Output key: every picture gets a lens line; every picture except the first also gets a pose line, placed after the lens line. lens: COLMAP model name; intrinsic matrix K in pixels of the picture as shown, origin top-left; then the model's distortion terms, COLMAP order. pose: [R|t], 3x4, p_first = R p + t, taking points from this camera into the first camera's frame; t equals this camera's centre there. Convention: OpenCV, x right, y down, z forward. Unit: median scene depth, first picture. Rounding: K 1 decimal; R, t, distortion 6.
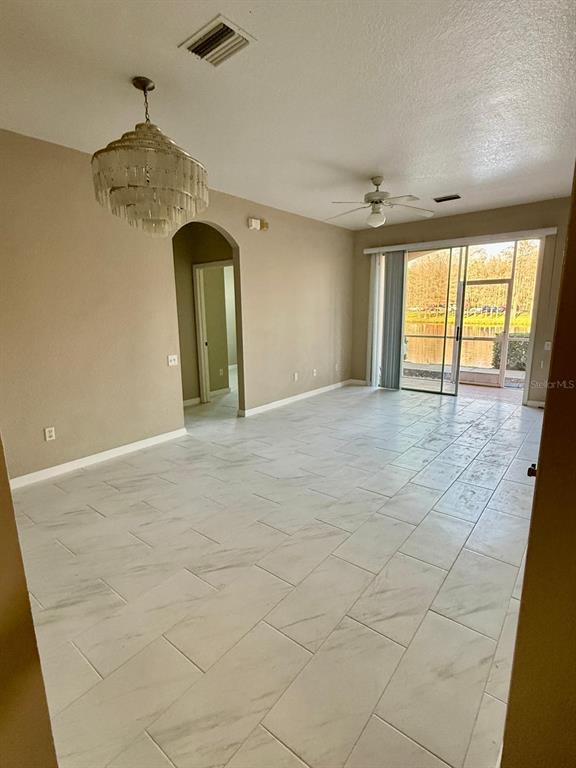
lens RADIAL K [[369.2, 0, 288.0], [0, 369.2, 384.0], [0, 0, 1]] dist [0.002724, 0.000921]
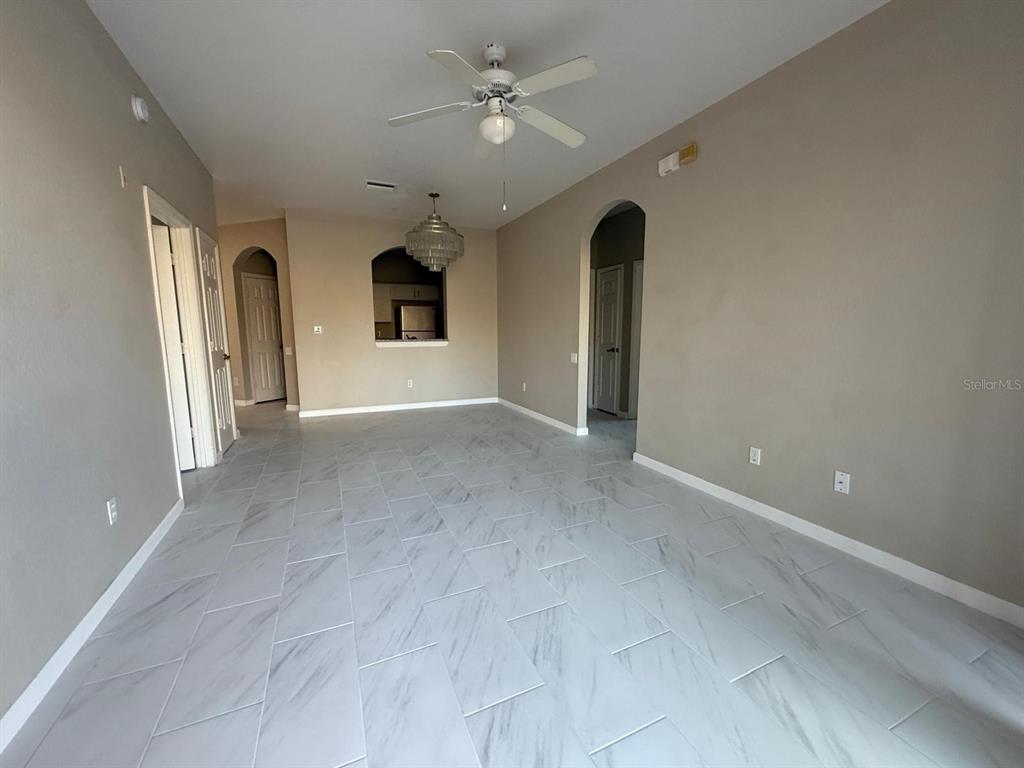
lens RADIAL K [[402.7, 0, 512.0], [0, 402.7, 384.0], [0, 0, 1]] dist [0.000929, -0.000030]
pose [[-0.440271, 0.126300, -0.888938, 0.724636], [-0.177637, 0.958234, 0.224125, -0.201899], [0.880117, 0.256584, -0.399447, 1.233203]]
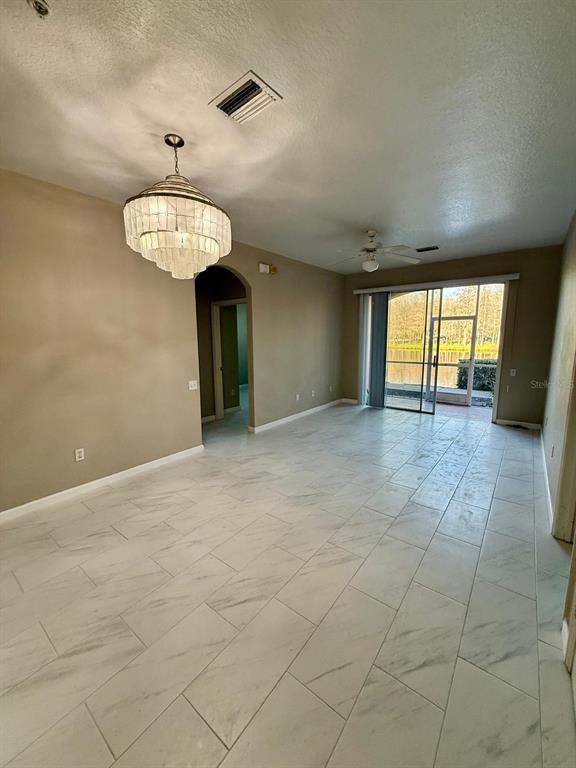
lens RADIAL K [[302.1, 0, 288.0], [0, 302.1, 384.0], [0, 0, 1]] dist [0.000929, -0.000030]
pose [[0.999924, 0.005508, 0.011042, -0.026912], [-0.004981, 0.998876, -0.047131, -0.022539], [-0.011290, 0.047073, 0.998828, 0.061927]]
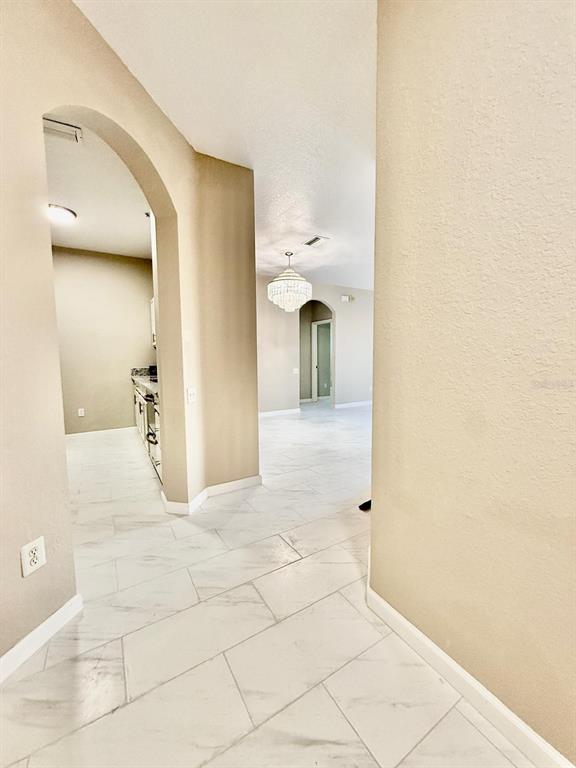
lens RADIAL K [[302.1, 0, 288.0], [0, 302.1, 384.0], [0, 0, 1]] dist [0.000929, -0.000030]
pose [[0.936553, 0.034223, -0.348851, 0.186572], [-0.072198, 0.992717, -0.096442, 0.146199], [0.343010, 0.115510, 0.932203, -0.433852]]
